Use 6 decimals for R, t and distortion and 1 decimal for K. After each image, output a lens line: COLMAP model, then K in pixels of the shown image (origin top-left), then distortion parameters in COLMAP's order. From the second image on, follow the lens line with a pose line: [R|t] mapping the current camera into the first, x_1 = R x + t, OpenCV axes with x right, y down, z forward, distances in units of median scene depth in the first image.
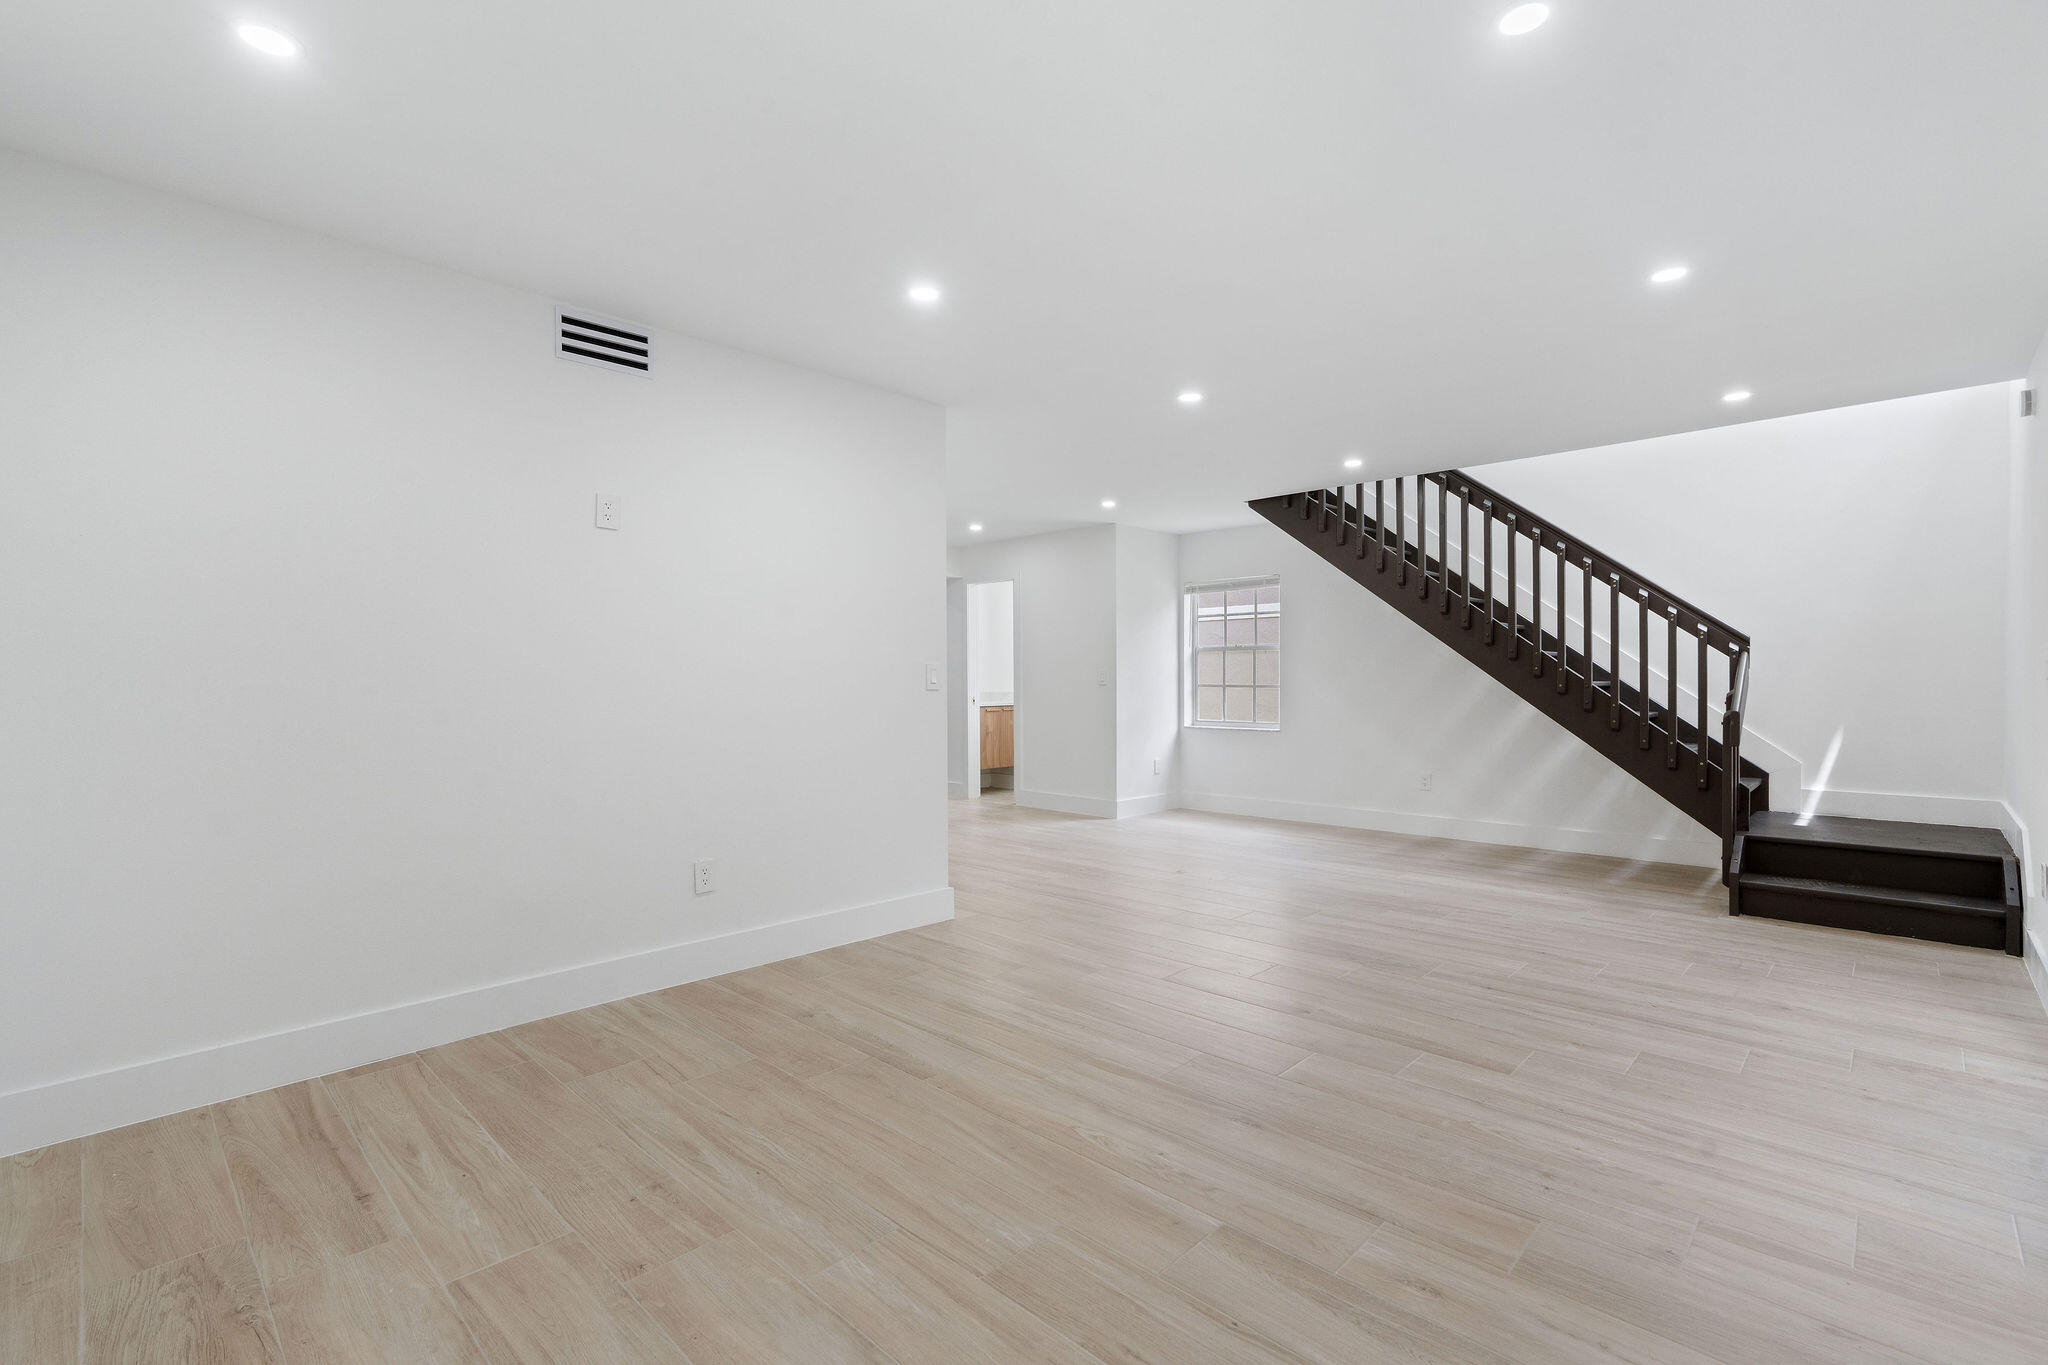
lens RADIAL K [[925.5, 0, 1024.0], [0, 925.5, 682.5], [0, 0, 1]] dist [-0.001038, 0.001004]
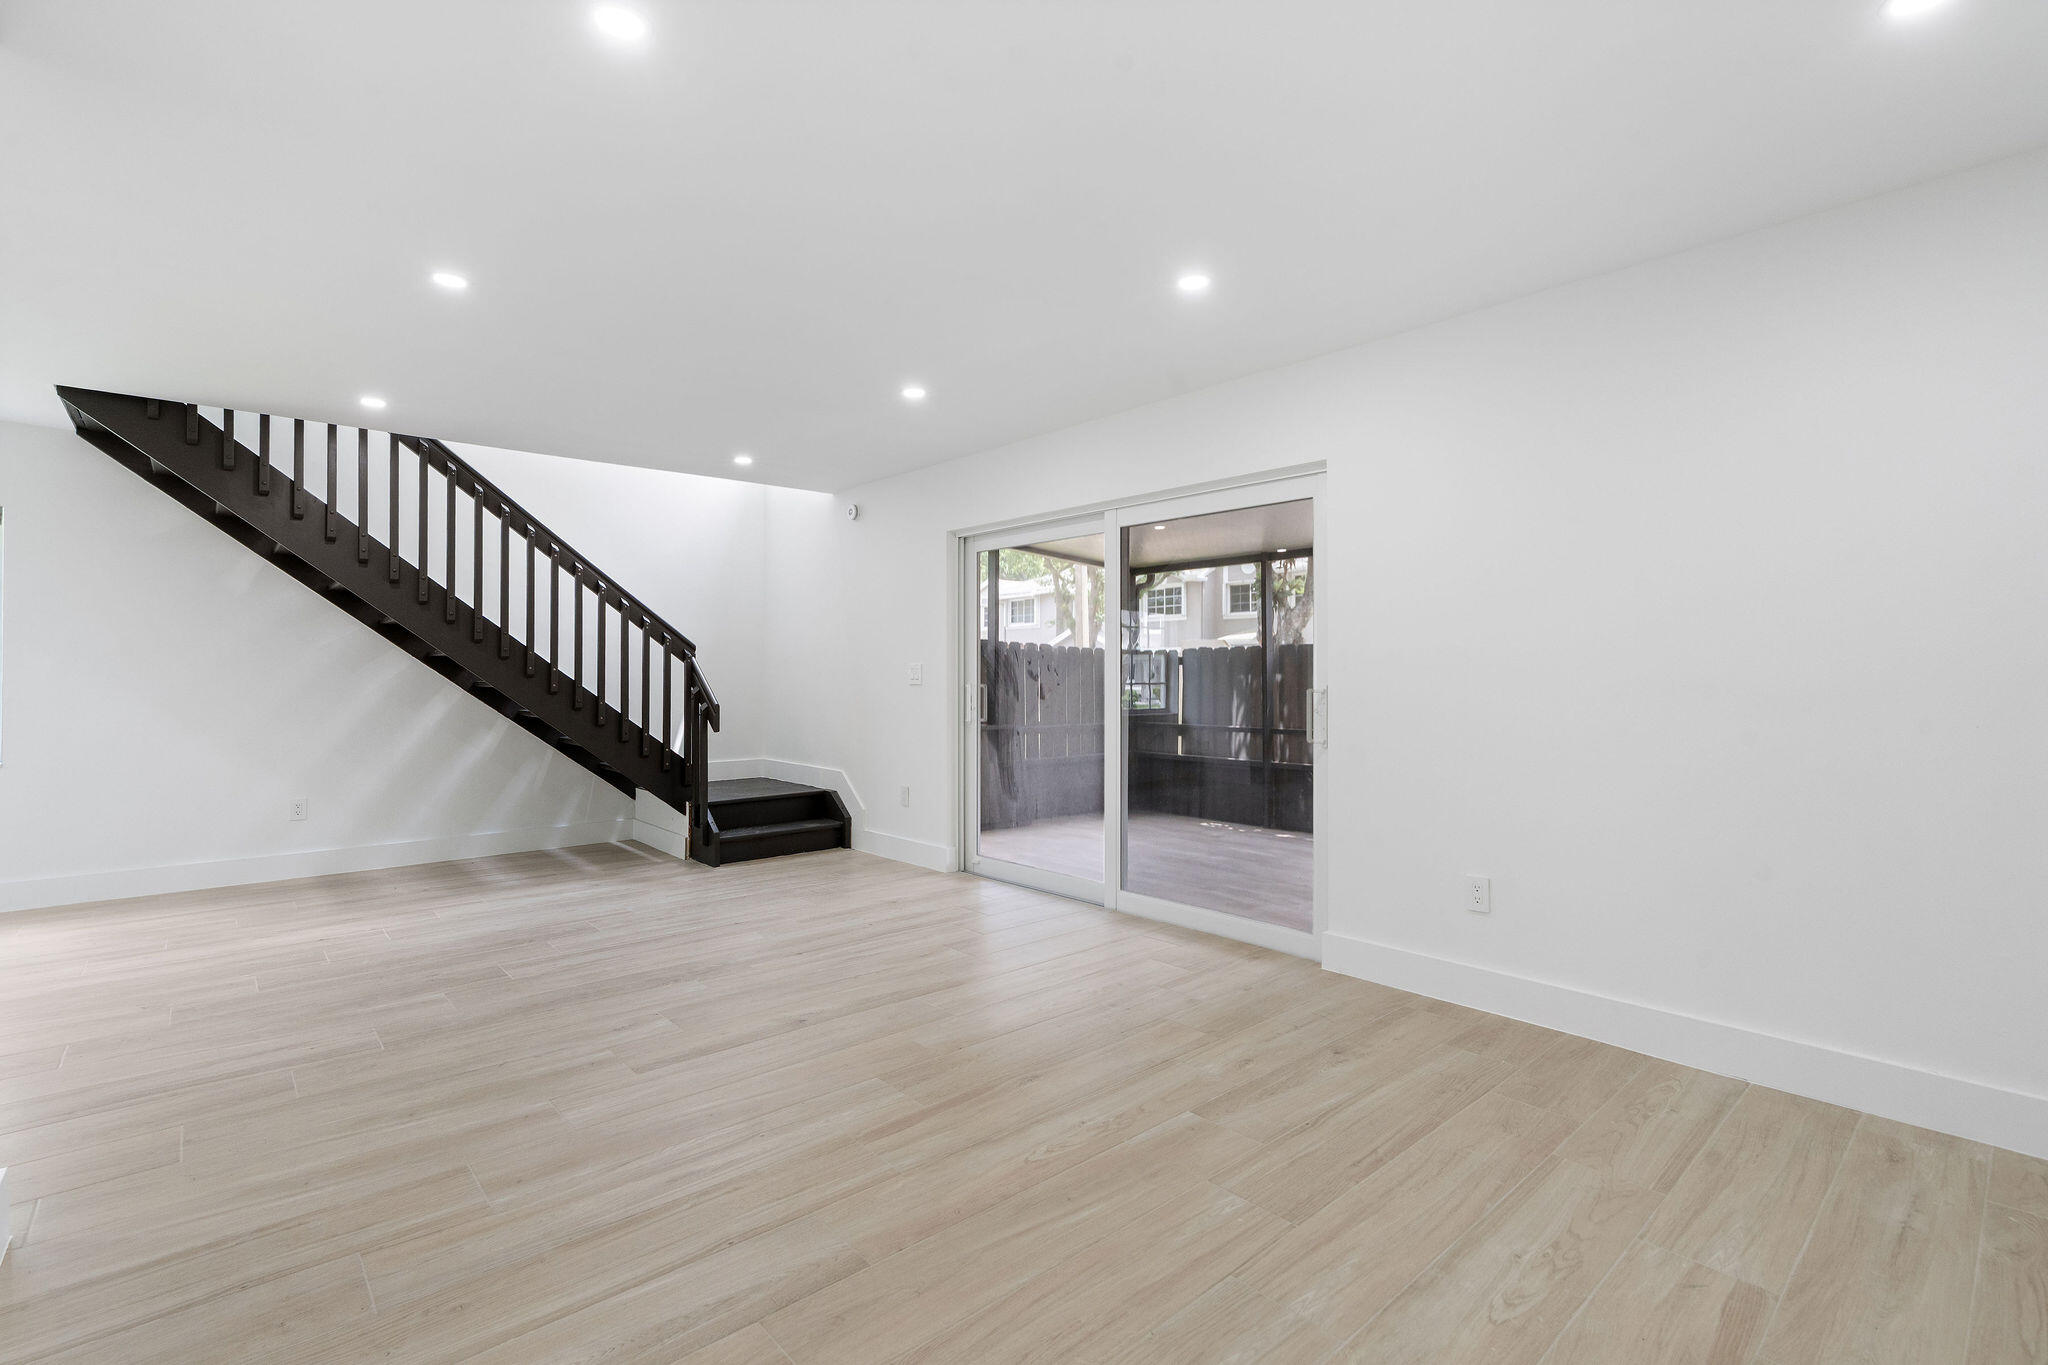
lens RADIAL K [[912.1, 0, 1024.0], [0, 912.1, 682.5], [0, 0, 1]] dist [0.000945, 0.000357]
pose [[0.078618, -0.003259, 0.996900, -0.691385], [-0.000411, 0.999994, 0.003301, -0.009545], [-0.996905, -0.000669, 0.078616, 0.734395]]
